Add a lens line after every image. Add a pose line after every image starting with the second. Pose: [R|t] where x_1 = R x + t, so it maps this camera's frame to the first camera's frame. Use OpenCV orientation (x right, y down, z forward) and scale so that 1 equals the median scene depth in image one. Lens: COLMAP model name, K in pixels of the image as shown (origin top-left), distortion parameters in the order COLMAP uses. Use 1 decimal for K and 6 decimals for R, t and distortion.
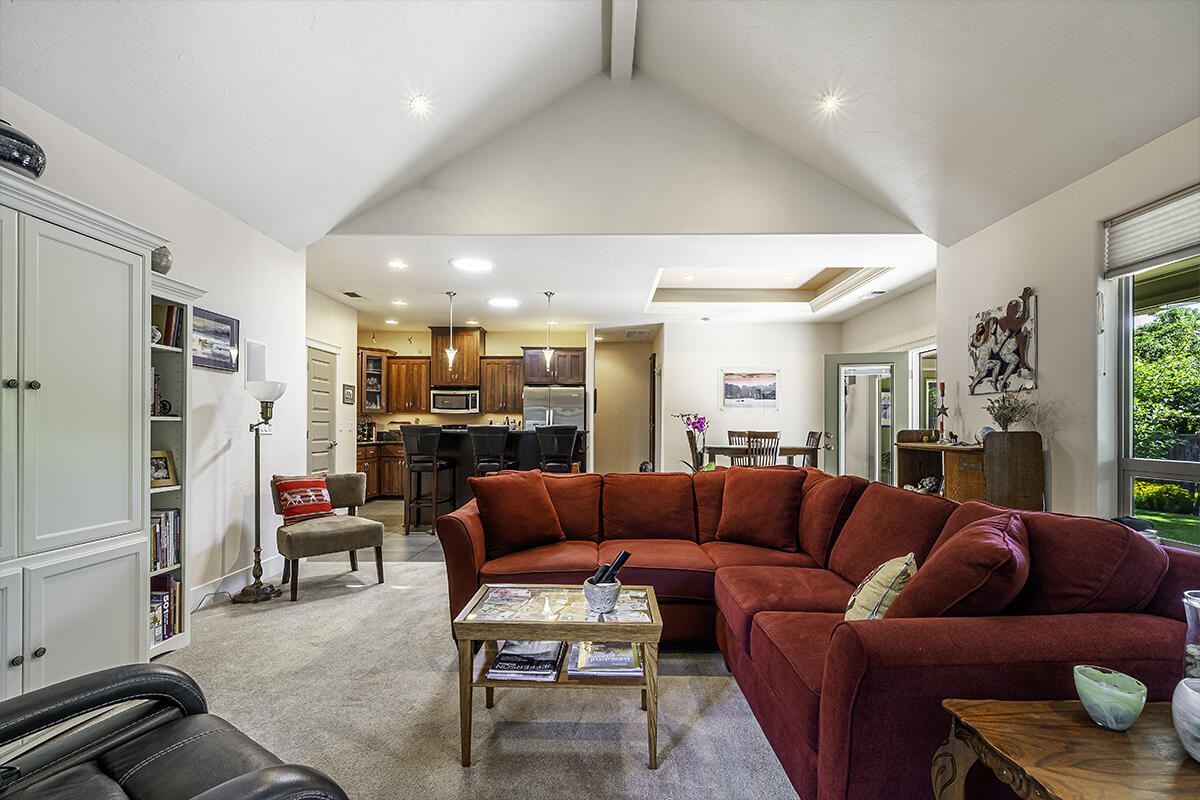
lens RADIAL K [[531.5, 0, 600.6], [0, 531.5, 425.7], [0, 0, 1]] dist [-0.003295, -0.000008]
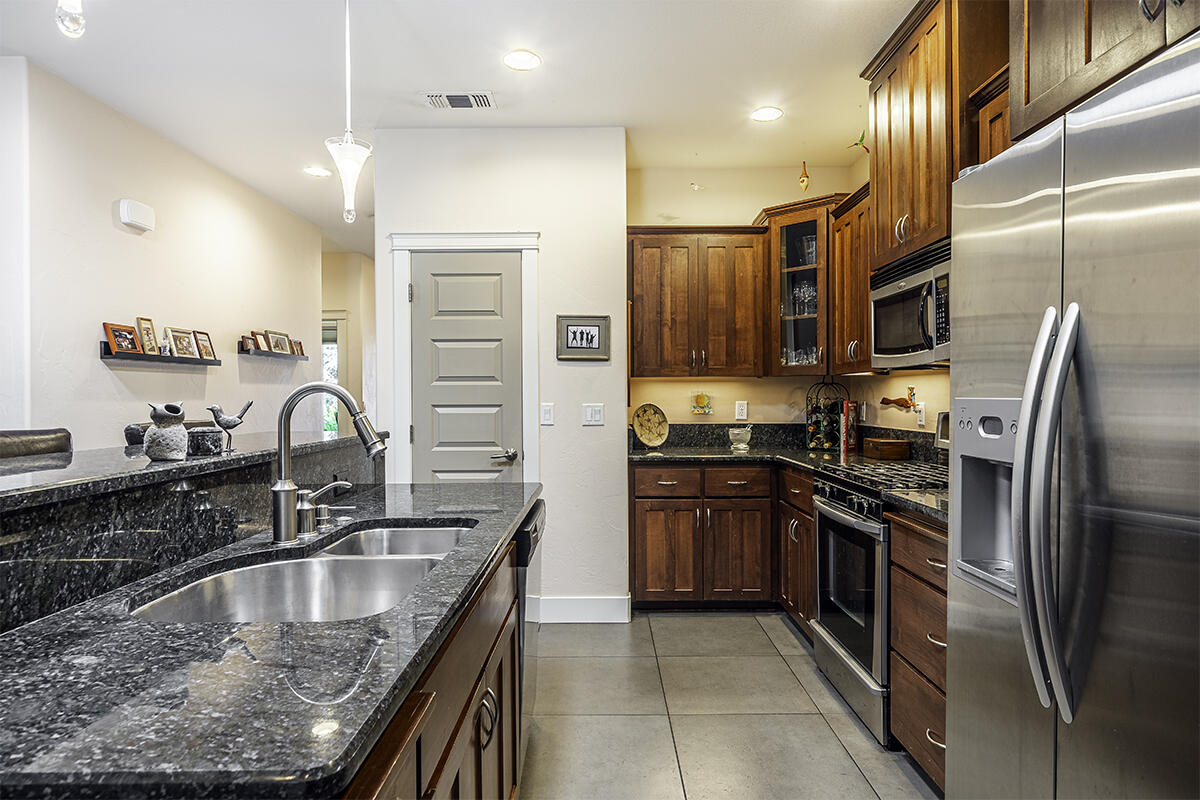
lens RADIAL K [[696.3, 0, 603.9], [0, 696.3, 399.6], [0, 0, 1]] dist [0.018844, -0.000414]
pose [[-0.006054, -0.000574, -0.999982, 0.062959], [0.008818, 0.999961, -0.000627, -0.008844], [0.999943, -0.008821, -0.006048, 0.877408]]
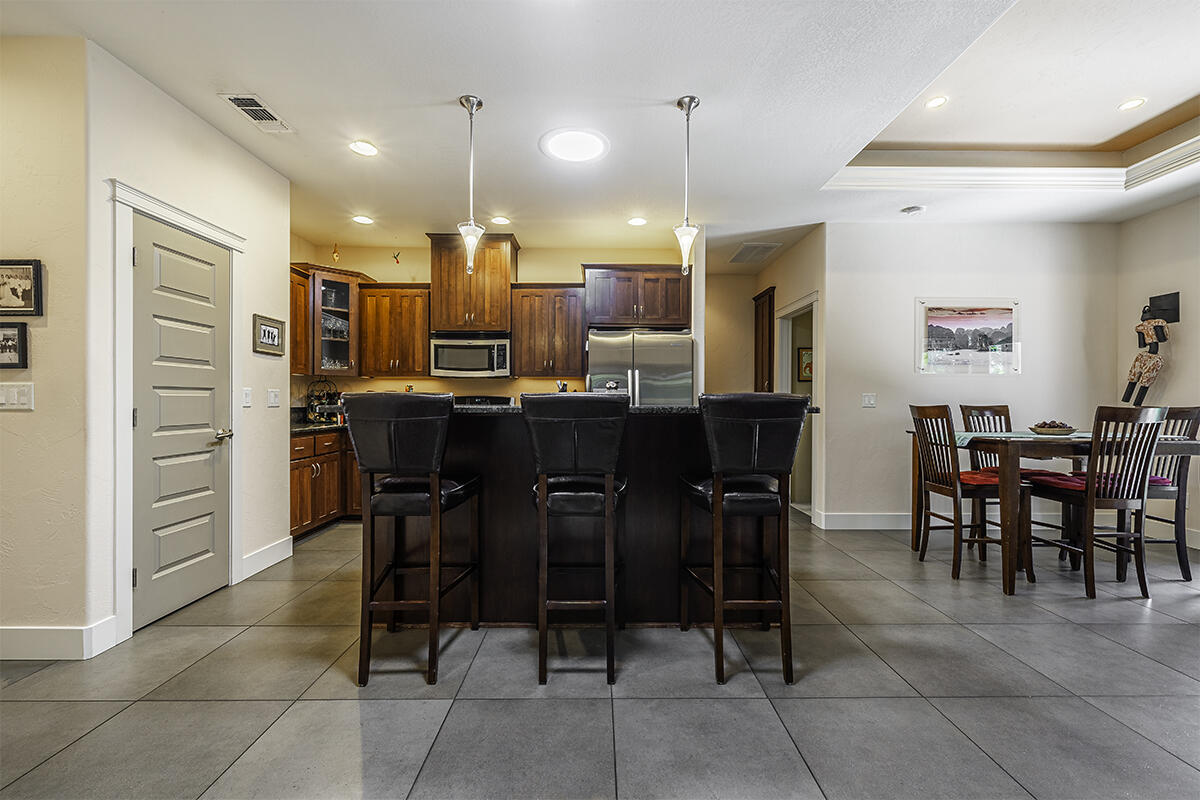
lens RADIAL K [[490.0, 0, 592.7], [0, 490.0, 400.4], [0, 0, 1]] dist [0.000186, -0.000410]
pose [[0.999998, -0.002114, 0.000300, -0.138218], [0.002112, 0.999990, 0.003828, 0.001658], [-0.000309, -0.003827, 0.999993, 0.451505]]
